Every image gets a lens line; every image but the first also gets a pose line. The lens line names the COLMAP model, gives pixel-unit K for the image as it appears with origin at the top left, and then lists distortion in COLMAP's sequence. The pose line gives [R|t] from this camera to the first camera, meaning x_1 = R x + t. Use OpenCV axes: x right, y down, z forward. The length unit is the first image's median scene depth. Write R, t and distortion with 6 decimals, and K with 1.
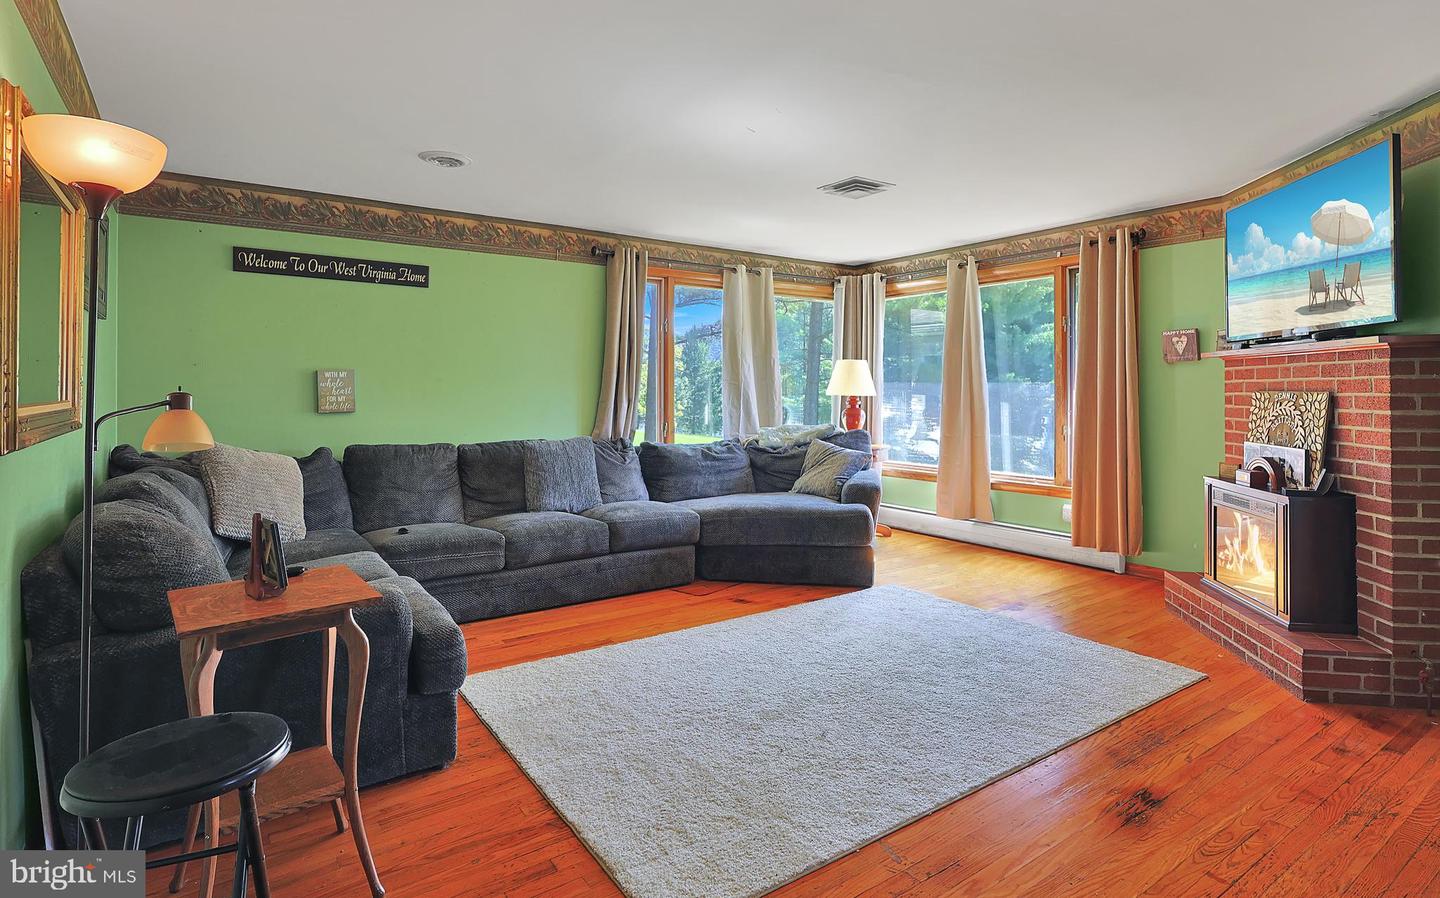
lens RADIAL K [[739.1, 0, 718.3], [0, 739.1, 385.9], [0, 0, 1]] dist [-0.018901, -0.000155]
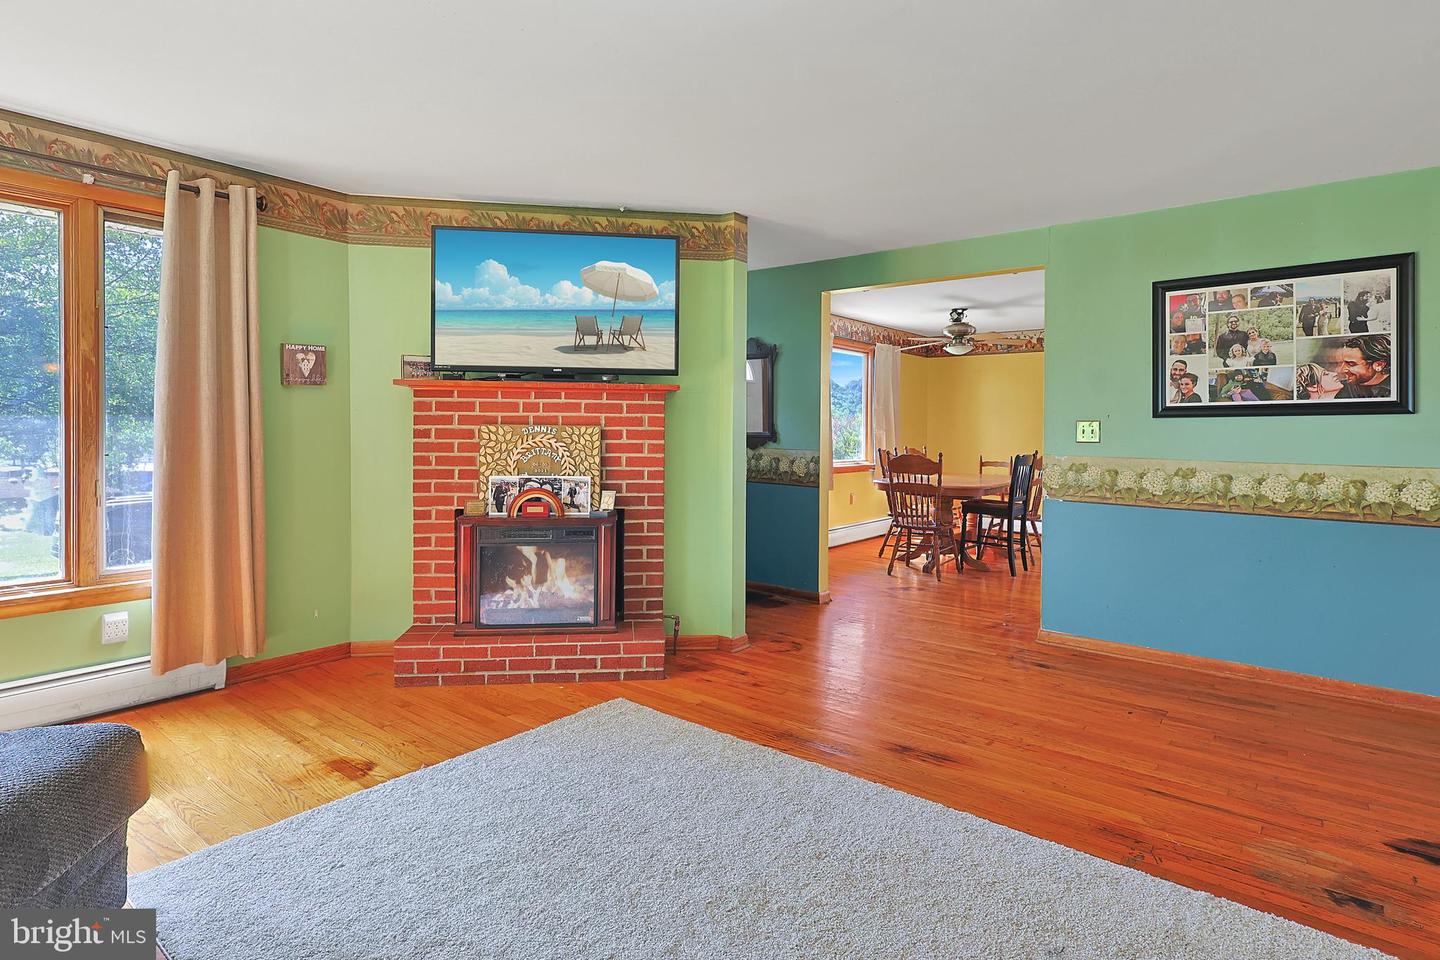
lens RADIAL K [[764.8, 0, 698.1], [0, 764.8, 456.9], [0, 0, 1]] dist [-0.001393, -0.000732]
pose [[-0.266719, -0.054283, 0.962245, -0.243339], [-0.016954, 0.998522, 0.051630, -0.004975], [-0.963625, -0.002543, -0.267245, 0.722047]]
